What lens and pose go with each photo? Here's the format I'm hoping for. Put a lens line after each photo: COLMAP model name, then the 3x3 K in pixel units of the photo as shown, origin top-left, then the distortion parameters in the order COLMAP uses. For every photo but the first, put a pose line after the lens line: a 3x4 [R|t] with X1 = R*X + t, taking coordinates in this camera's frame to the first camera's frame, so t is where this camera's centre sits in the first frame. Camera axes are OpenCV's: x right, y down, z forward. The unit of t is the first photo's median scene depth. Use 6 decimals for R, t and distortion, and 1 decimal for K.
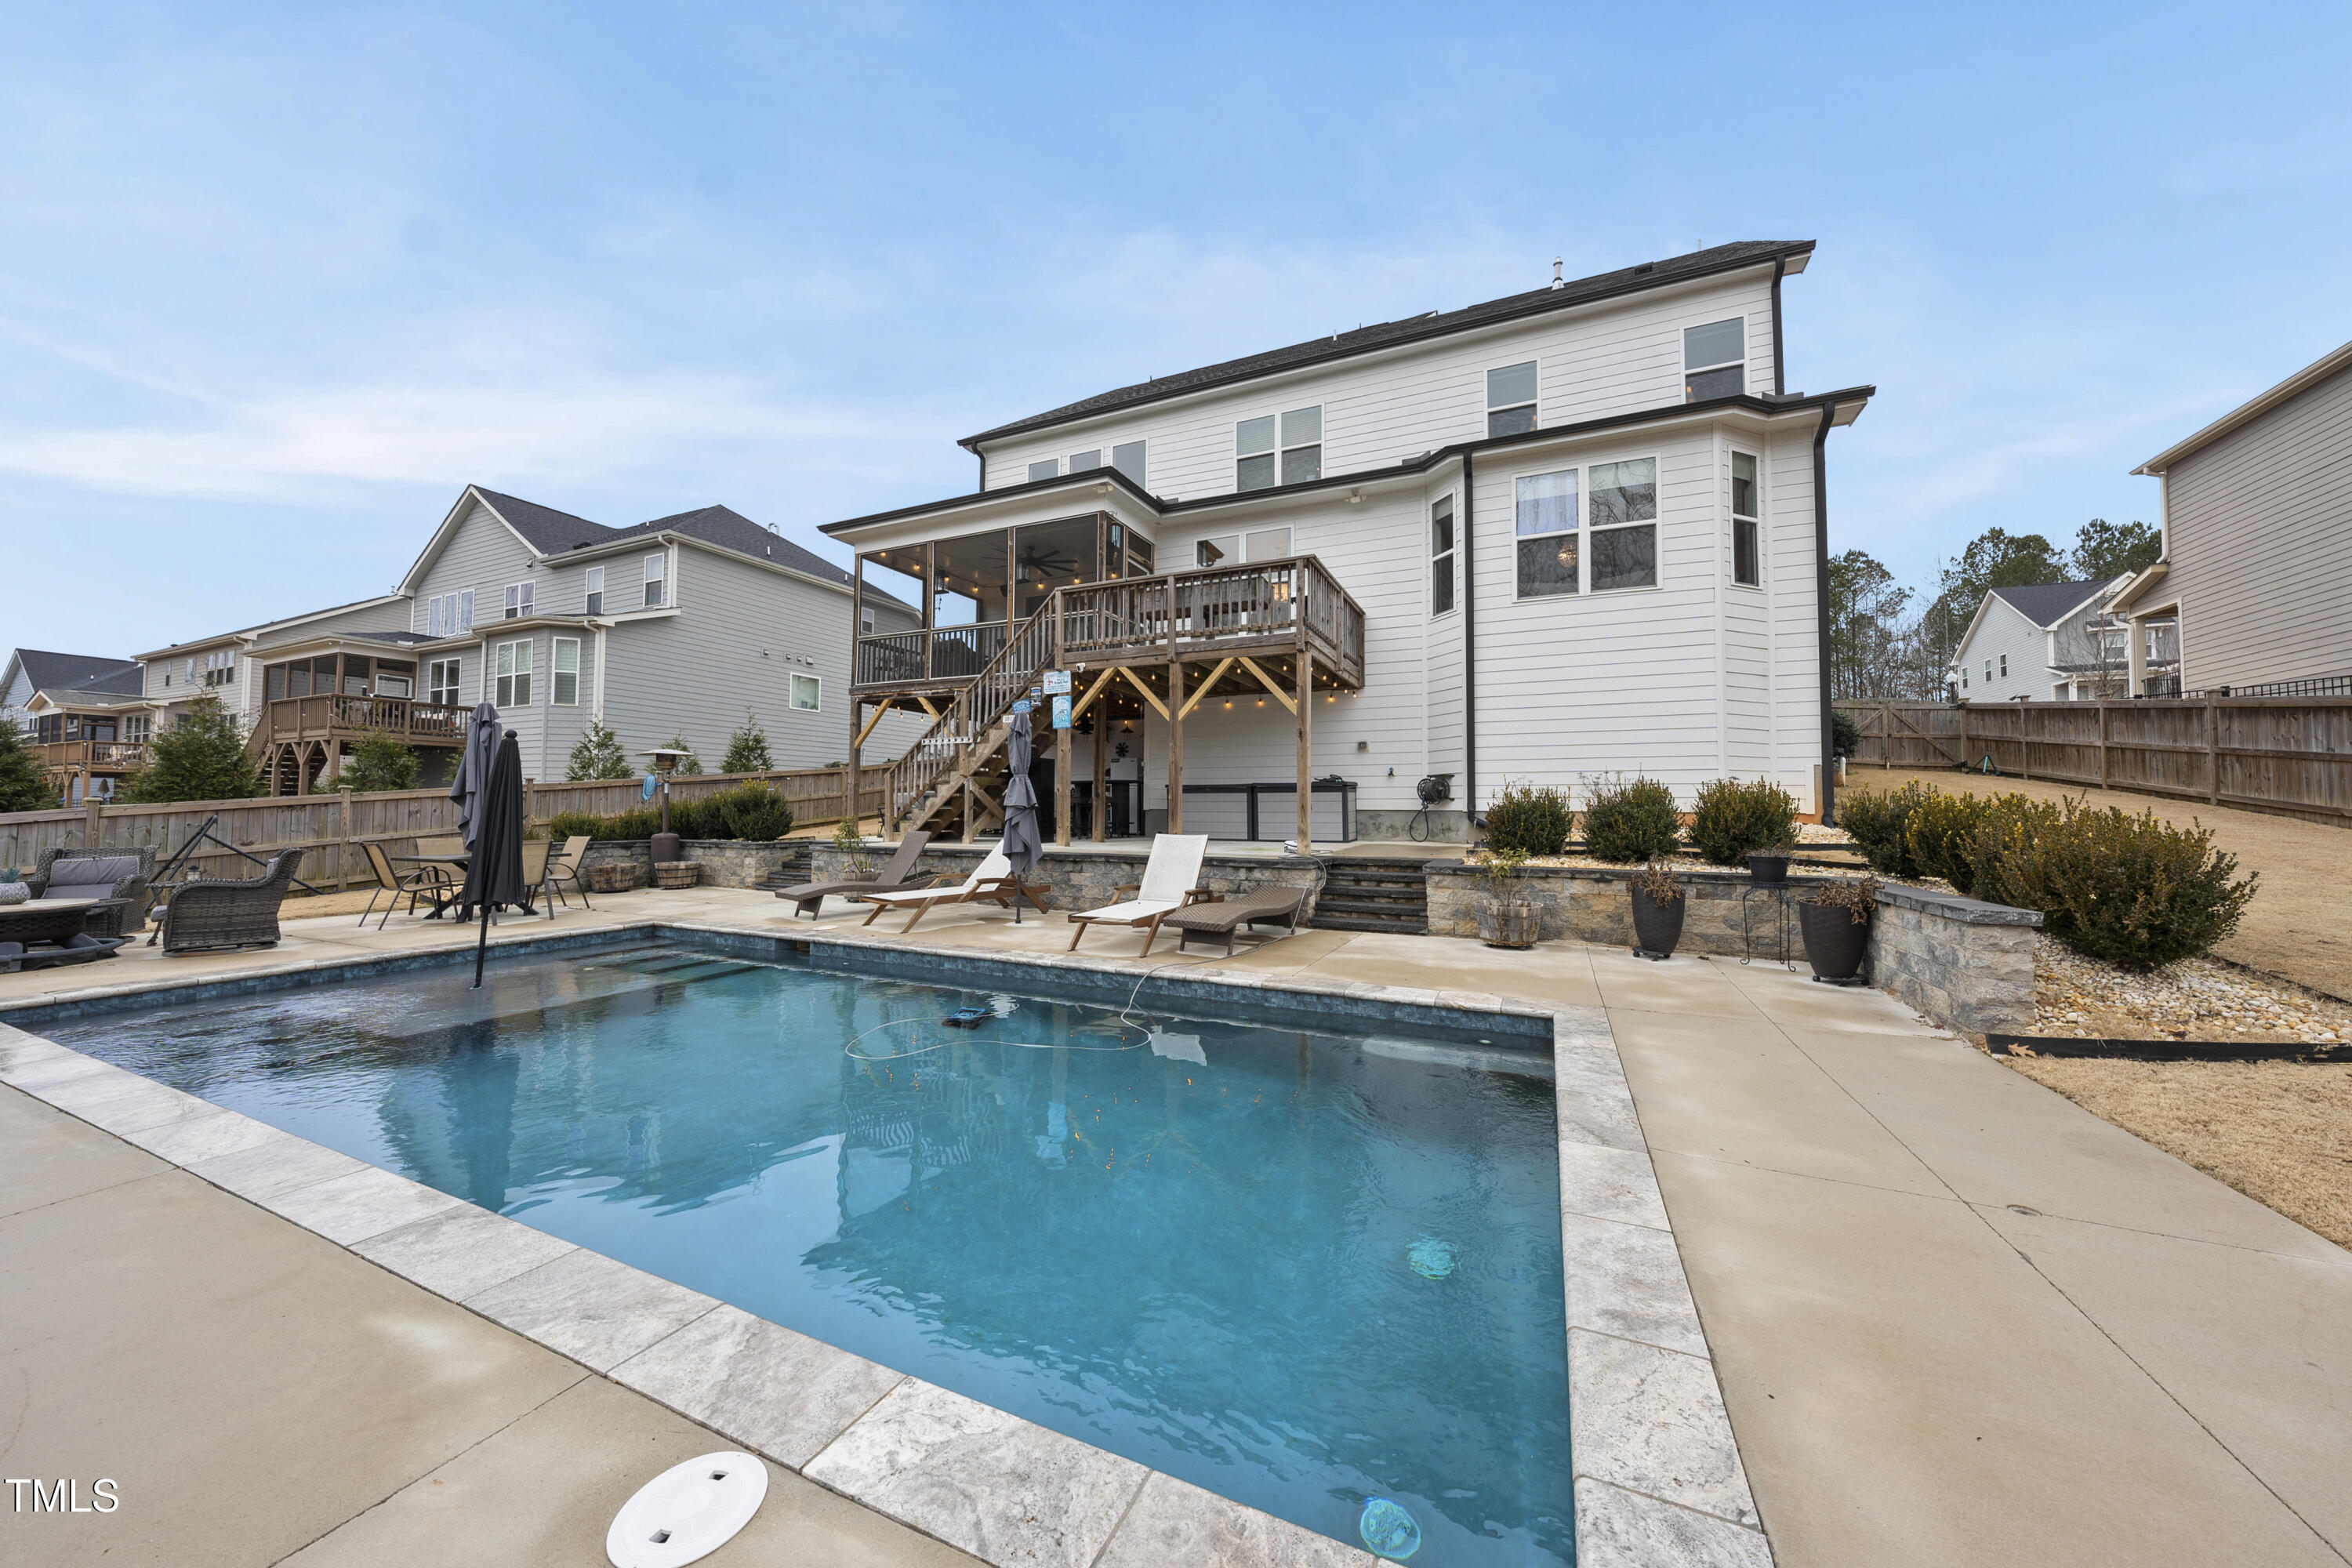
lens RADIAL K [[799.0, 0, 1181.9], [0, 799.0, 782.9], [0, 0, 1]] dist [-0.002538, 0.000134]
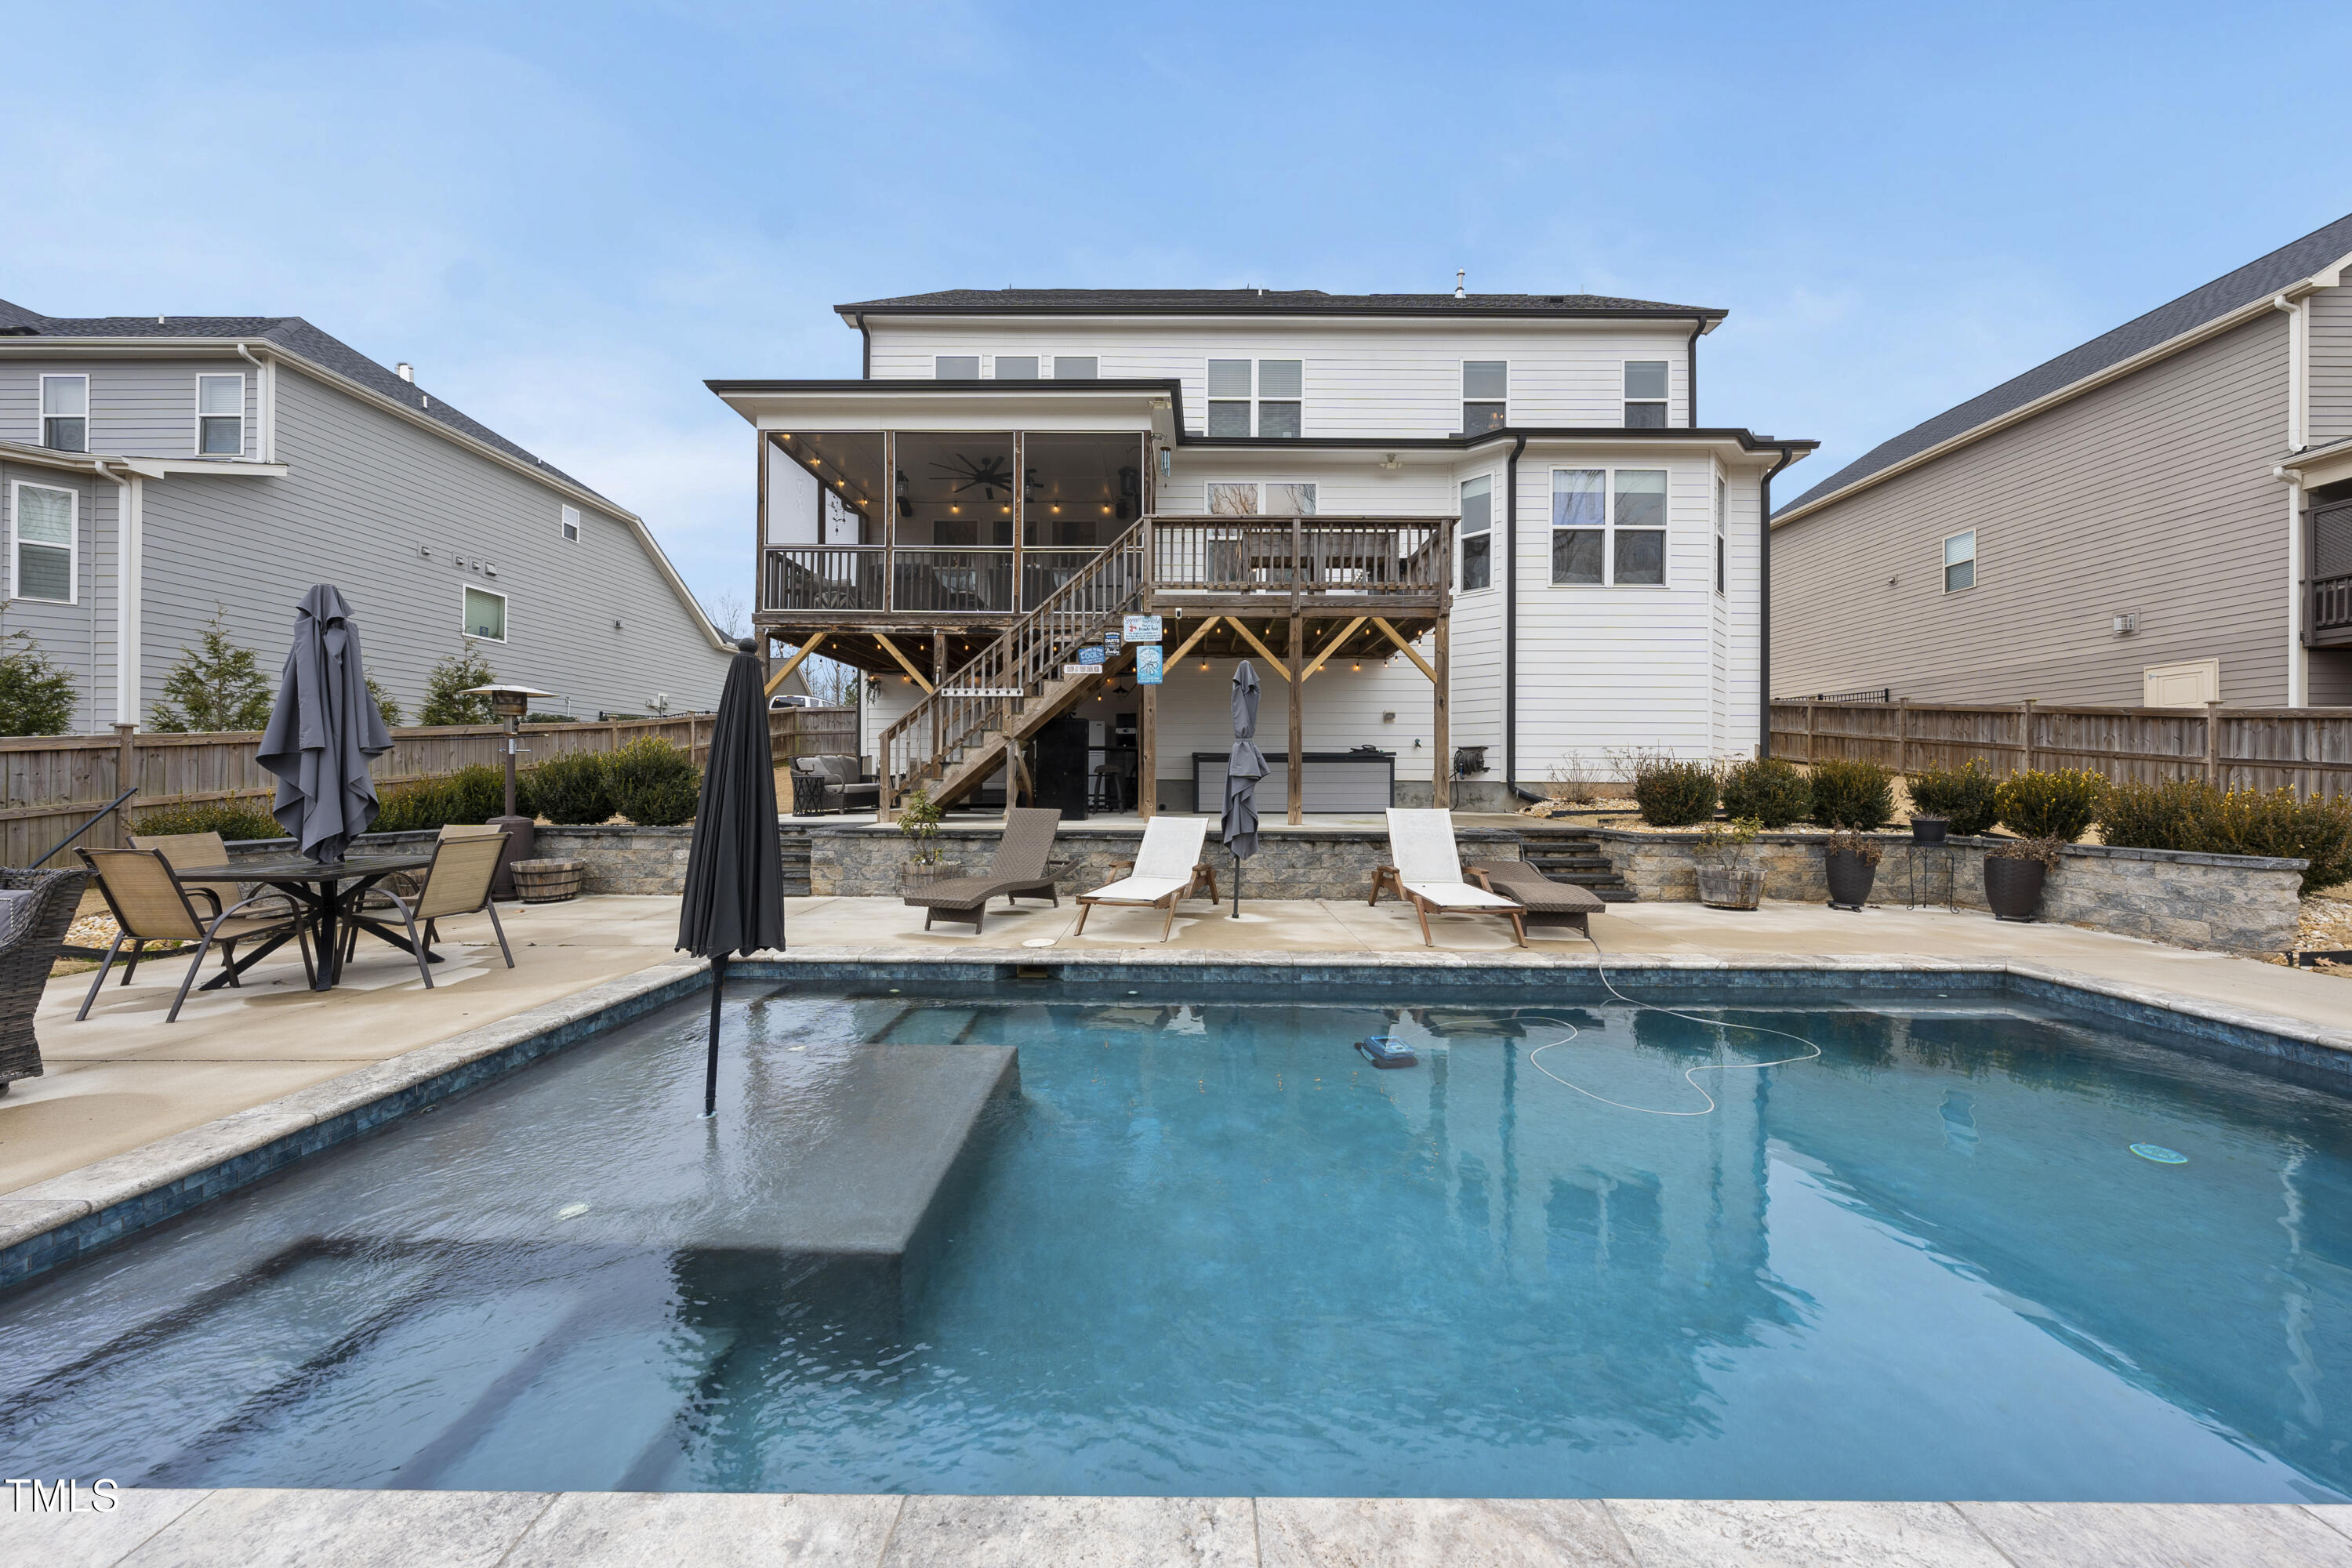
lens RADIAL K [[799.0, 0, 1177.6], [0, 799.0, 782.4], [0, 0, 1]] dist [-0.002538, 0.000134]
pose [[0.911345, -0.000885, 0.411643, -0.465311], [-0.015258, 0.999238, 0.035928, 0.004700], [-0.411361, -0.039024, 0.910637, 0.212949]]
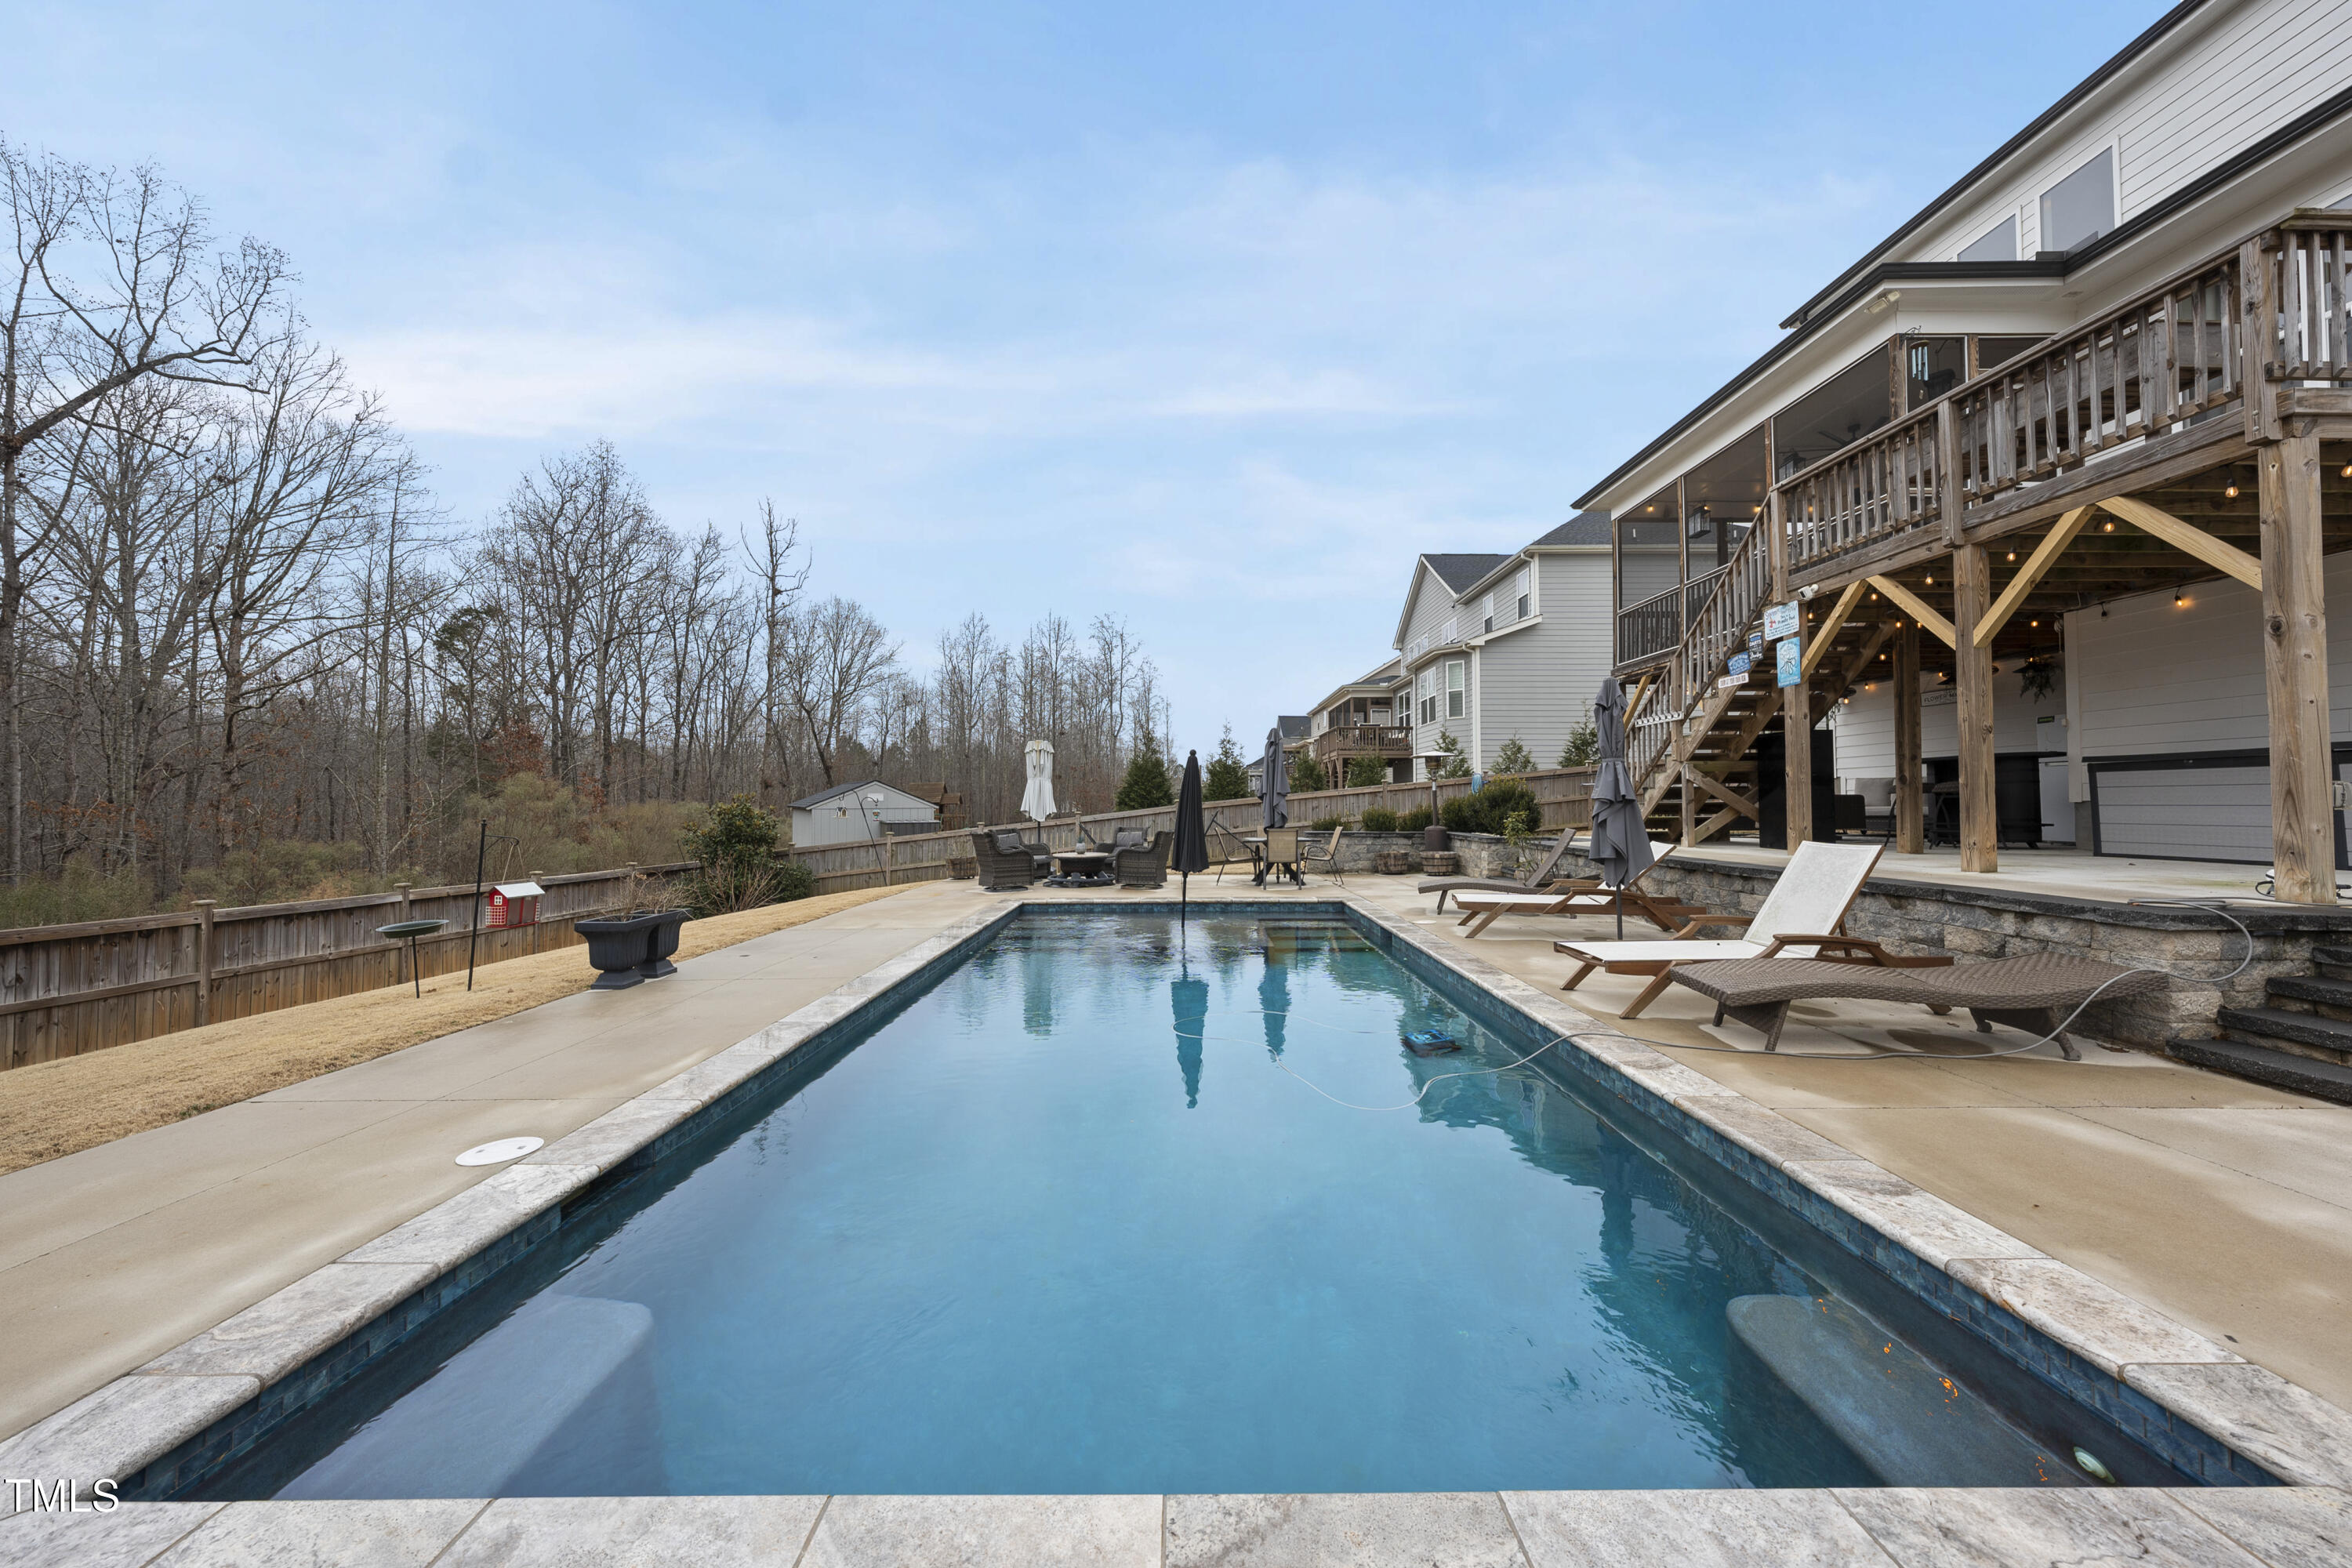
lens RADIAL K [[799.0, 0, 1177.0], [0, 799.0, 777.8], [0, 0, 1]] dist [-0.002538, 0.000134]
pose [[0.413326, -0.034895, -0.909914, 0.254111], [0.034504, 0.999148, -0.022644, 0.008729], [0.909929, -0.022036, 0.414177, 0.225069]]
